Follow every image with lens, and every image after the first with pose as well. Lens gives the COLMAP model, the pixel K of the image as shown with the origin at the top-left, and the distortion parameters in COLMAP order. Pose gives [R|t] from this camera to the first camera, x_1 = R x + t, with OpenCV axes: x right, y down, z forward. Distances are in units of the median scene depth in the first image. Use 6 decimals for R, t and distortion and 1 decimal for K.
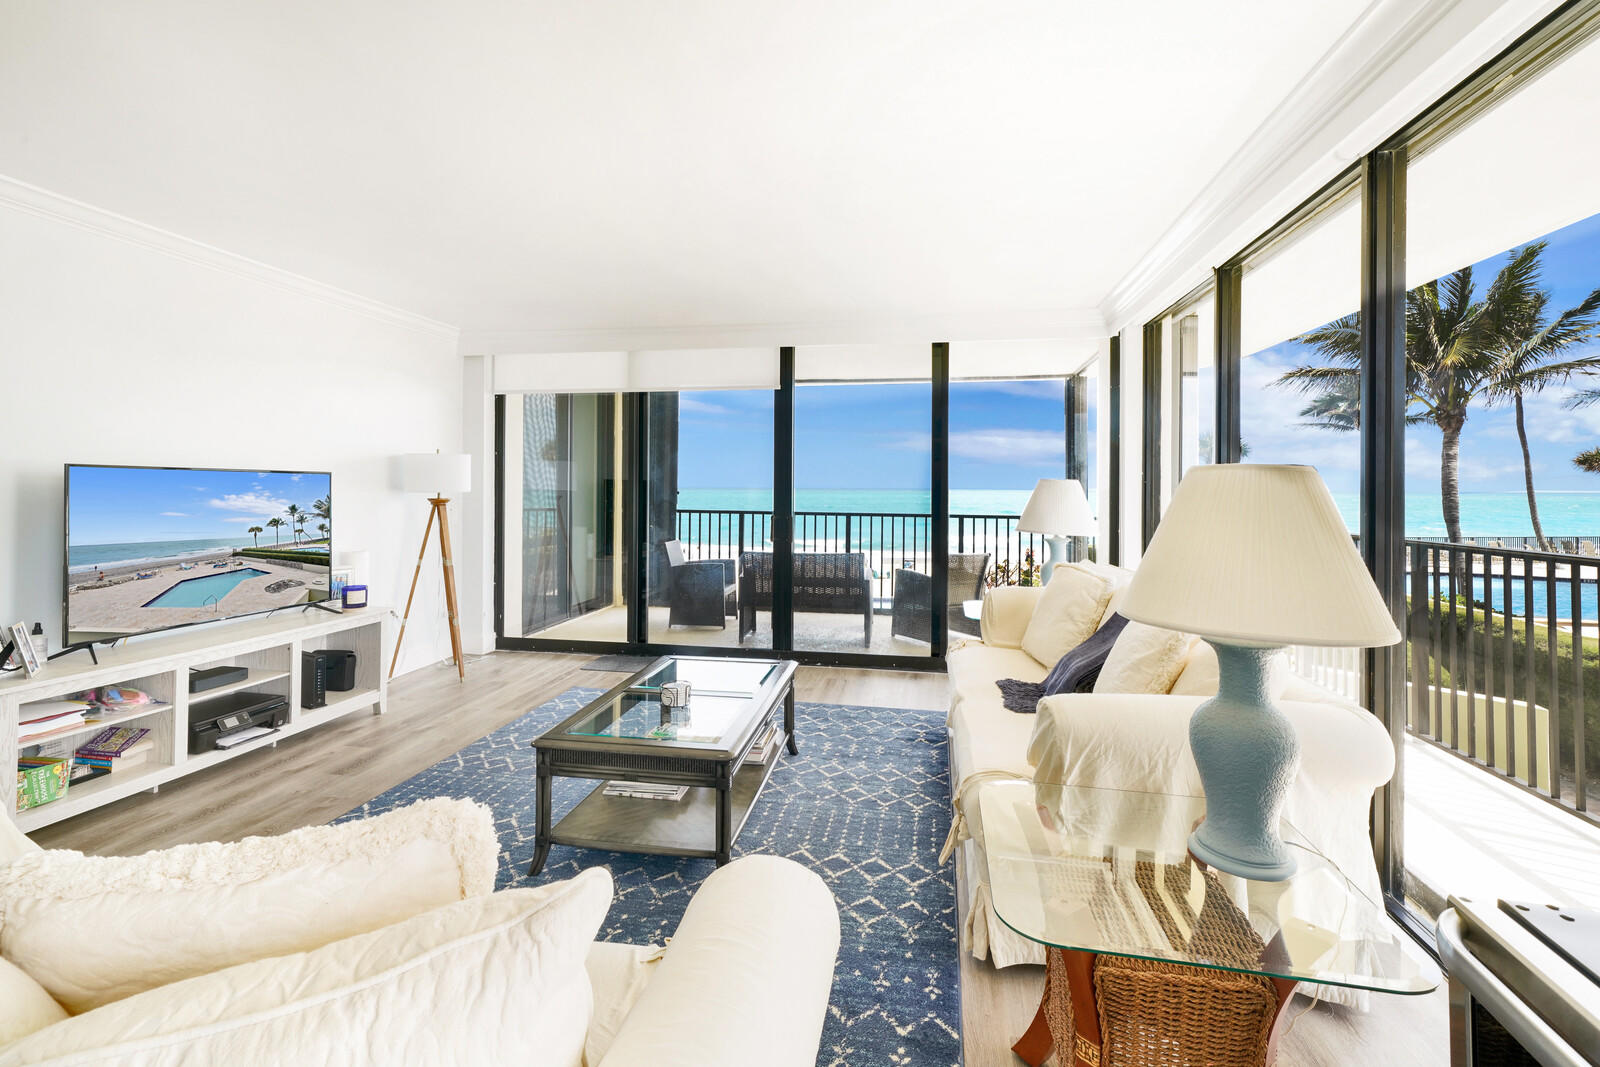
lens RADIAL K [[670.7, 0, 802.7], [0, 670.7, 486.8], [0, 0, 1]] dist [0.002008, 0.000131]
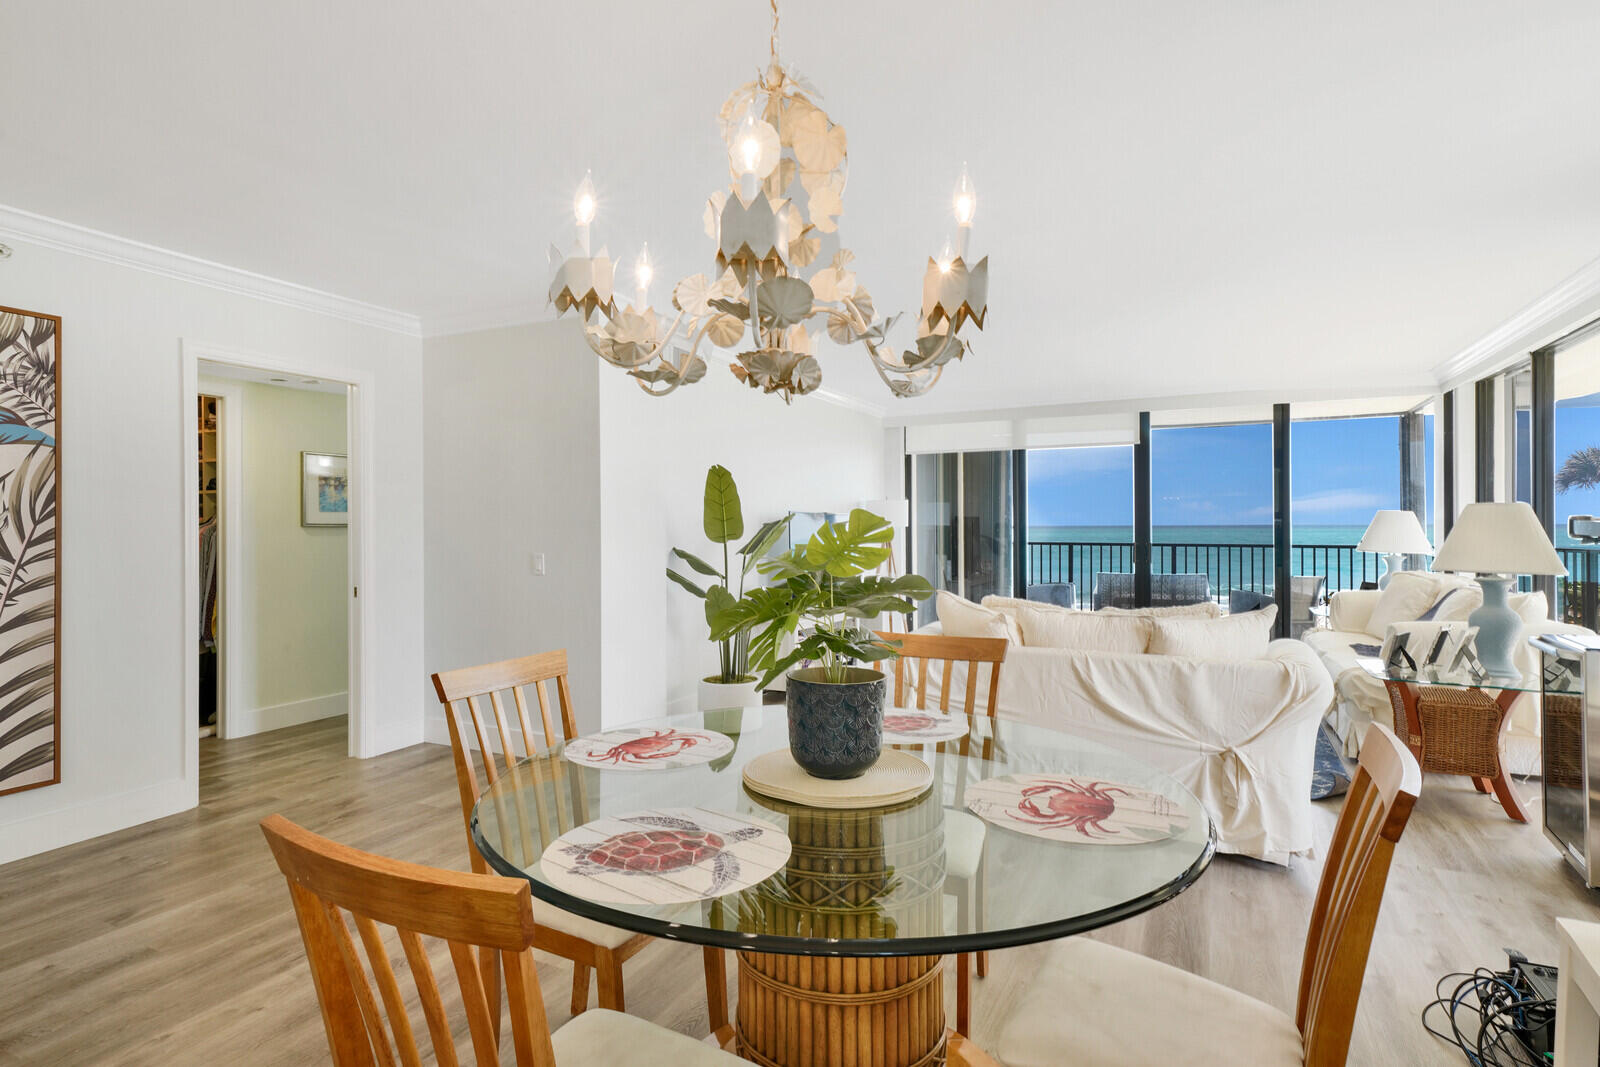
lens RADIAL K [[777.8, 0, 800.0], [0, 777.8, 533.5], [0, 0, 1]] dist [-0.003188, -0.000929]
pose [[0.960799, -0.006054, -0.277180, -0.275656], [0.008707, 0.999927, 0.008340, 0.008528], [0.277109, -0.010427, 0.960782, -0.679900]]
